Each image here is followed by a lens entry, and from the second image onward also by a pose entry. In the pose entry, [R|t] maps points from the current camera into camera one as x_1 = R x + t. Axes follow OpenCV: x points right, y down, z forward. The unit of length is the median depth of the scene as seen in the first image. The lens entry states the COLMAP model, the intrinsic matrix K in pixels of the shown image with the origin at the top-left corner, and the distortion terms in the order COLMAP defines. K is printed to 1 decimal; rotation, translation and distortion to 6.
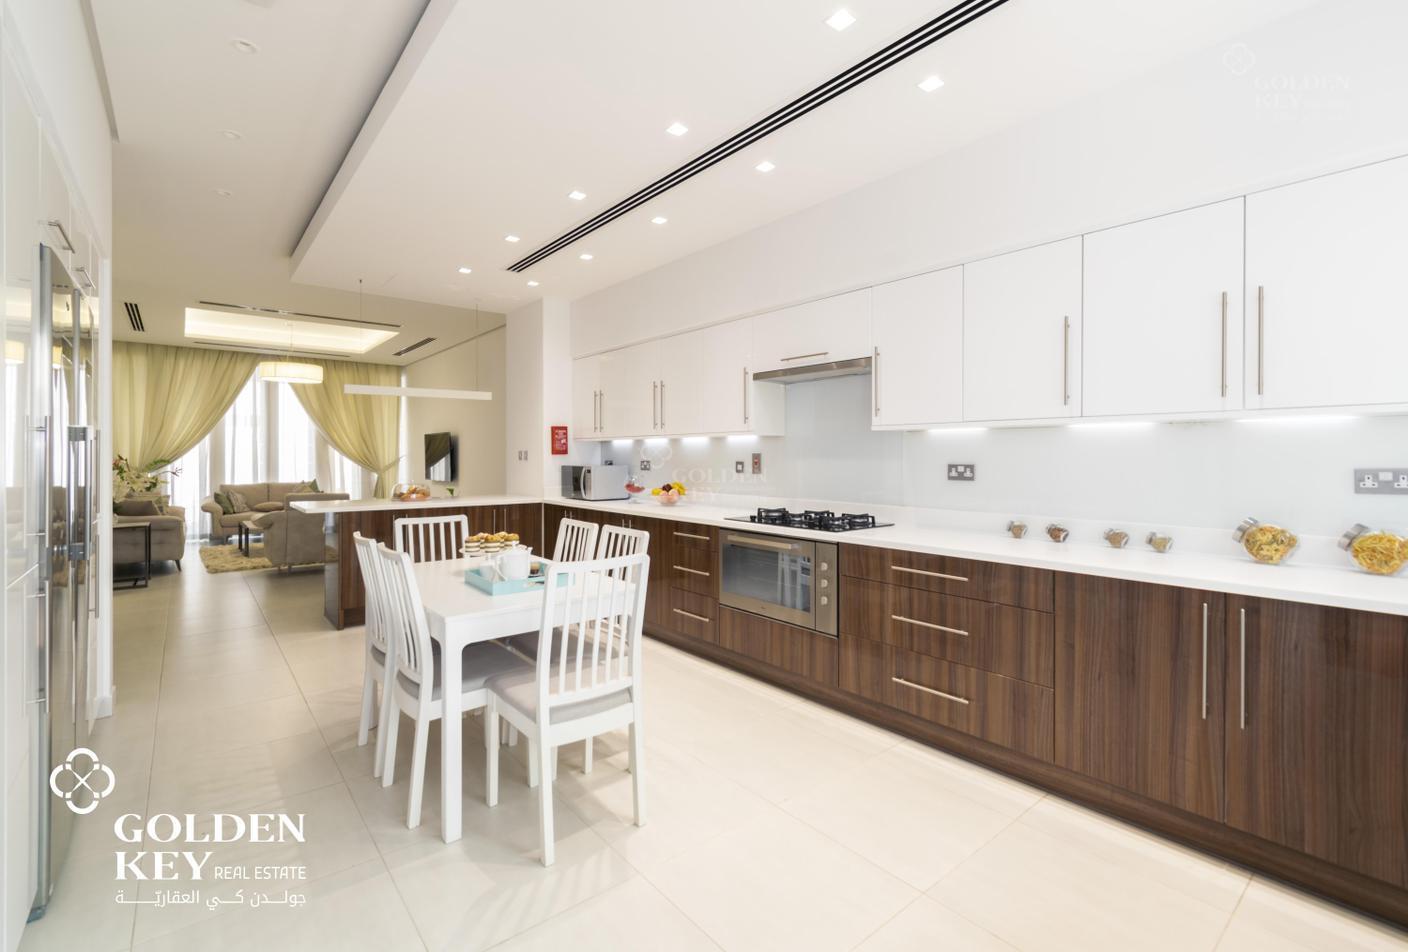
lens RADIAL K [[621.7, 0, 705.4], [0, 621.7, 466.6], [0, 0, 1]] dist [0.005862, 0.000192]
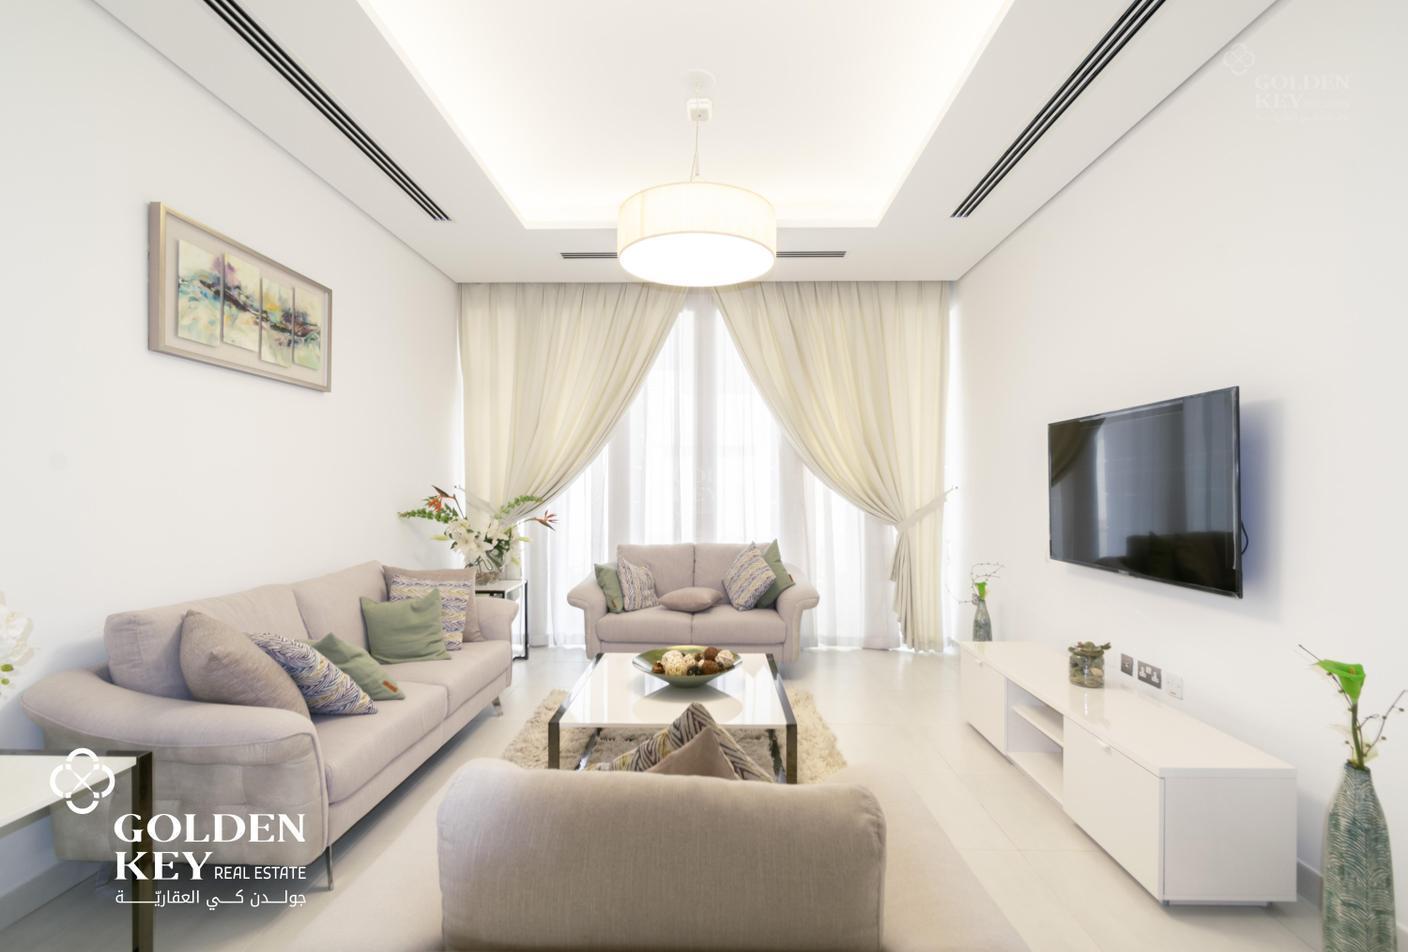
lens RADIAL K [[621.7, 0, 705.7], [0, 621.7, 484.3], [0, 0, 1]] dist [0.005862, 0.000192]
pose [[0.742722, -0.008323, -0.669548, -0.361181], [-0.010352, 0.999661, -0.023910, -0.009036], [0.669520, 0.024690, 0.742383, 0.630336]]
